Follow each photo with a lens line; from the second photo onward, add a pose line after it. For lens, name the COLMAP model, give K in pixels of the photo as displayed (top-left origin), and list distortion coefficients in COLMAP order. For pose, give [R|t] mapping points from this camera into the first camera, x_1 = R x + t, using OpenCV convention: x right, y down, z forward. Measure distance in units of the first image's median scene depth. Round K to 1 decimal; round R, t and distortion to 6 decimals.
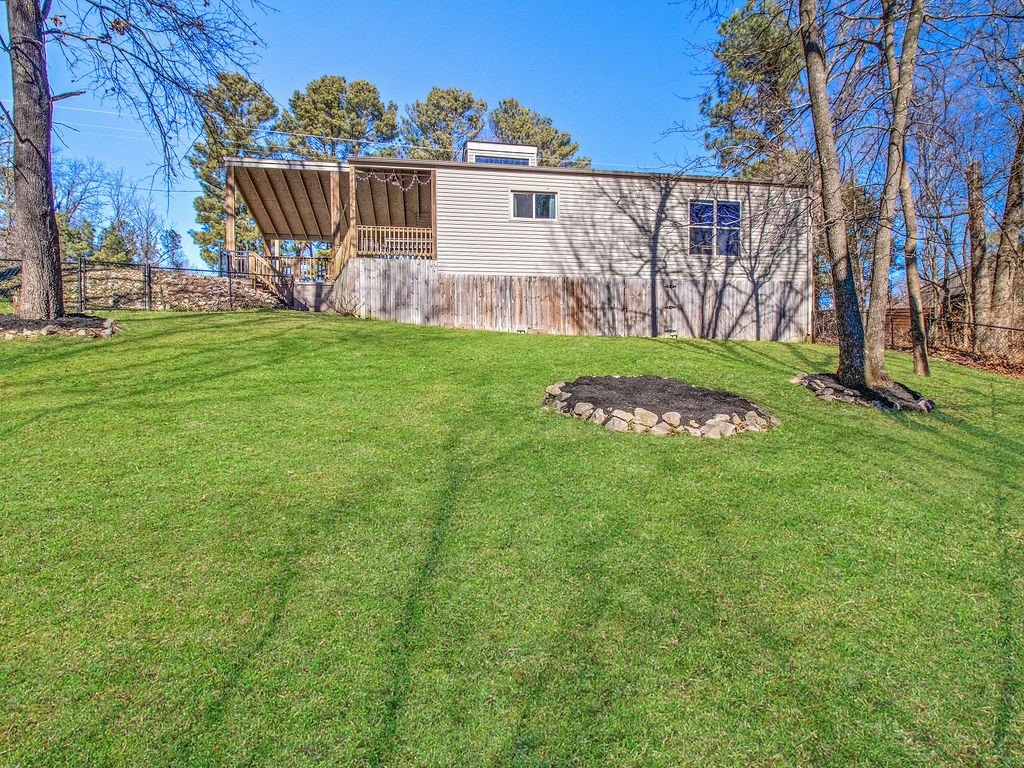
lens RADIAL K [[538.1, 0, 512.0], [0, 538.1, 384.0], [0, 0, 1]] dist [-0.000325, 0.000043]
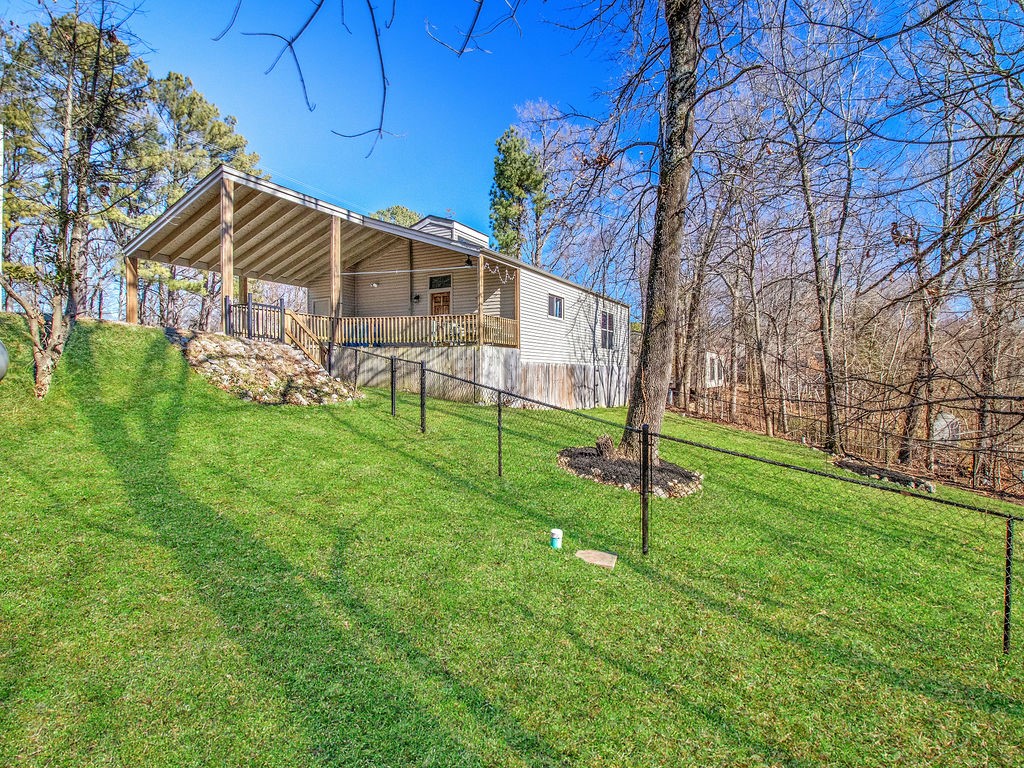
lens RADIAL K [[538.1, 0, 512.0], [0, 538.1, 384.0], [0, 0, 1]] dist [-0.000325, 0.000043]
pose [[0.594117, -0.016705, 0.804205, -1.040502], [0.012258, 0.999856, 0.011713, -0.161492], [-0.804285, 0.002899, 0.594236, 0.316545]]
